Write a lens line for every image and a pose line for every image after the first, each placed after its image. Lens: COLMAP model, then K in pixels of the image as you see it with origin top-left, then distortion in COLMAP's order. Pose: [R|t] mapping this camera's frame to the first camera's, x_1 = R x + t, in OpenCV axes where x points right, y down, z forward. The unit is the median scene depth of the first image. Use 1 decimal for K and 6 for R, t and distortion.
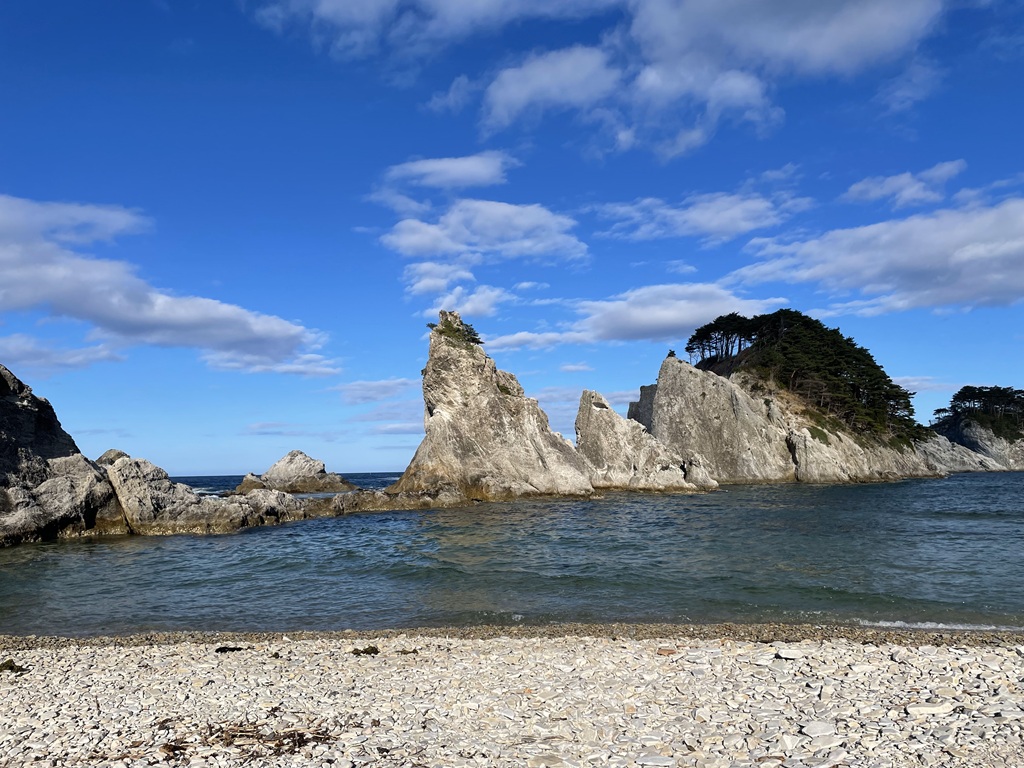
lens RADIAL K [[770.9, 0, 504.9], [0, 770.9, 393.5], [0, 0, 1]] dist [0.081526, -0.053967]
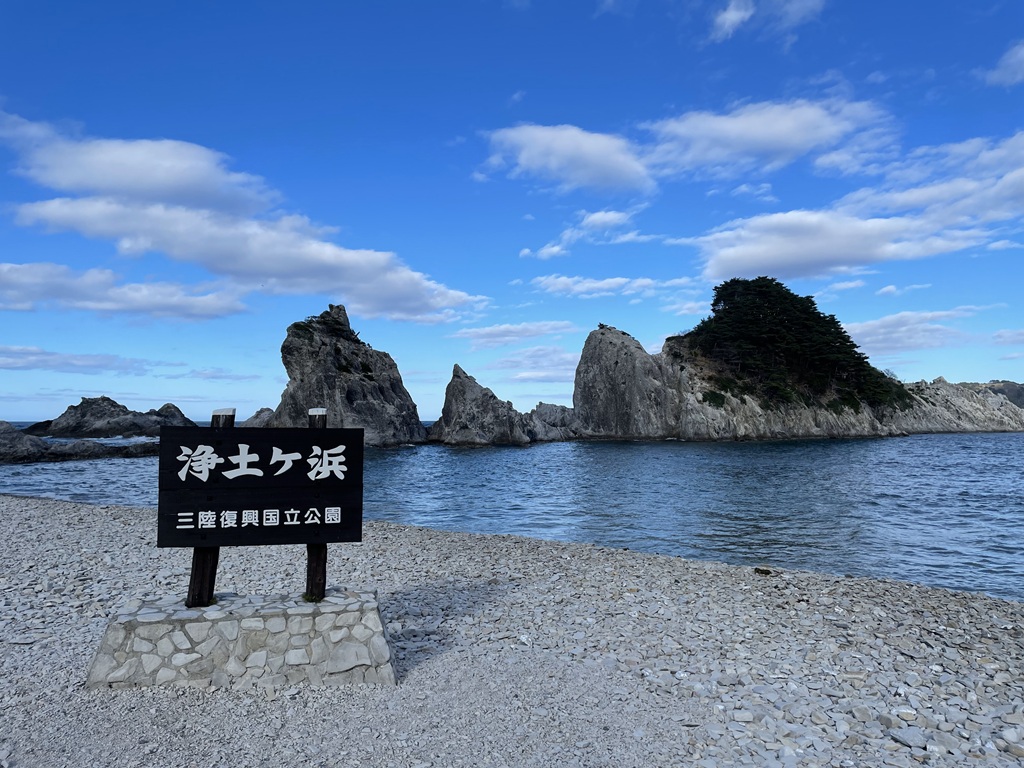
lens RADIAL K [[770.9, 0, 509.1], [0, 770.9, 382.5], [0, 0, 1]] dist [0.081526, -0.053967]
pose [[0.979200, 0.006483, -0.202793, 0.334650], [0.004082, 0.998658, 0.051635, -0.029488], [0.202856, -0.051389, 0.977859, -0.160859]]
